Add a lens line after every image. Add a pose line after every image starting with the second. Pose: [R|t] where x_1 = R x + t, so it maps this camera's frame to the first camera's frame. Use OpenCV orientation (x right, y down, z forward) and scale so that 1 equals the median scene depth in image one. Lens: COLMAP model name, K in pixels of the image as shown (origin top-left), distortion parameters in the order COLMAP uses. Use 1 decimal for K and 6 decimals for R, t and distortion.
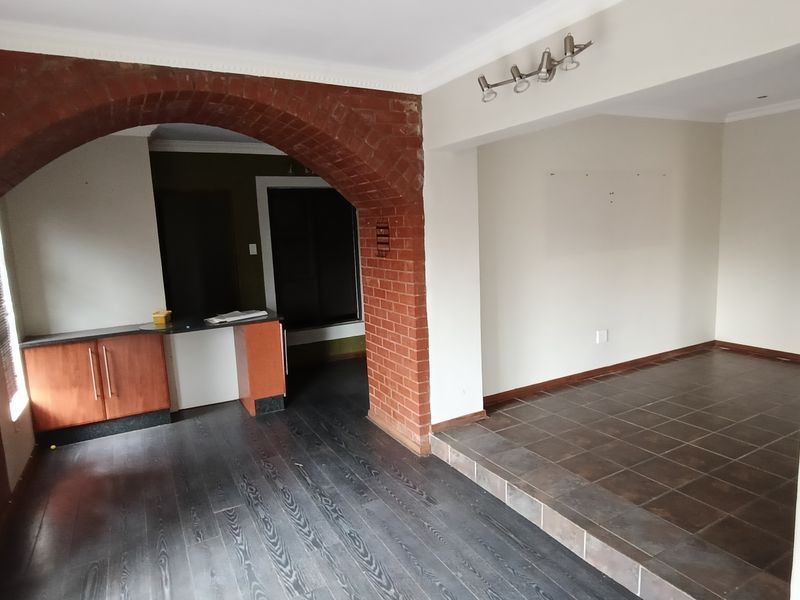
lens RADIAL K [[505.0, 0, 401.8], [0, 505.0, 303.3], [0, 0, 1]] dist [-0.000803, -0.003679]
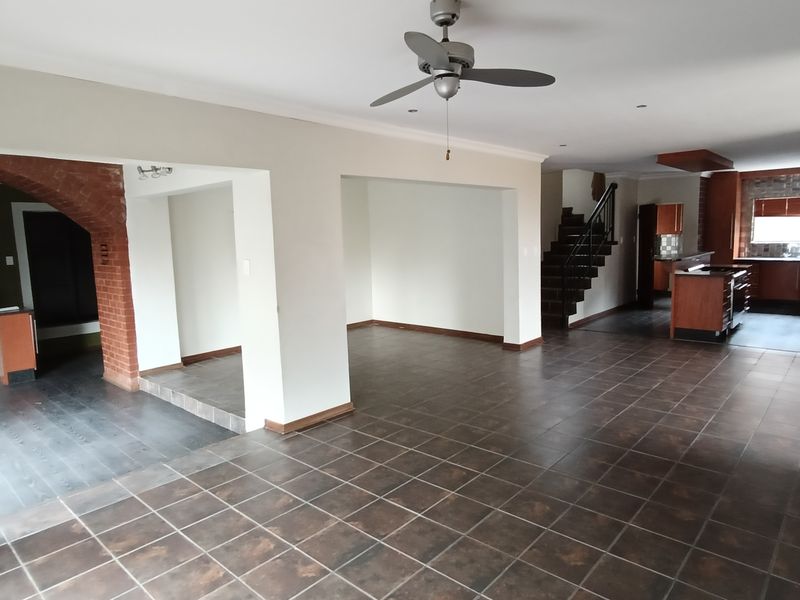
lens RADIAL K [[505.0, 0, 404.5], [0, 505.0, 296.9], [0, 0, 1]] dist [-0.000803, -0.003679]
pose [[0.941786, -0.025967, 0.335208, 0.317404], [0.039437, 0.998662, -0.033440, 0.096879], [-0.333891, 0.044713, 0.941551, -0.763468]]
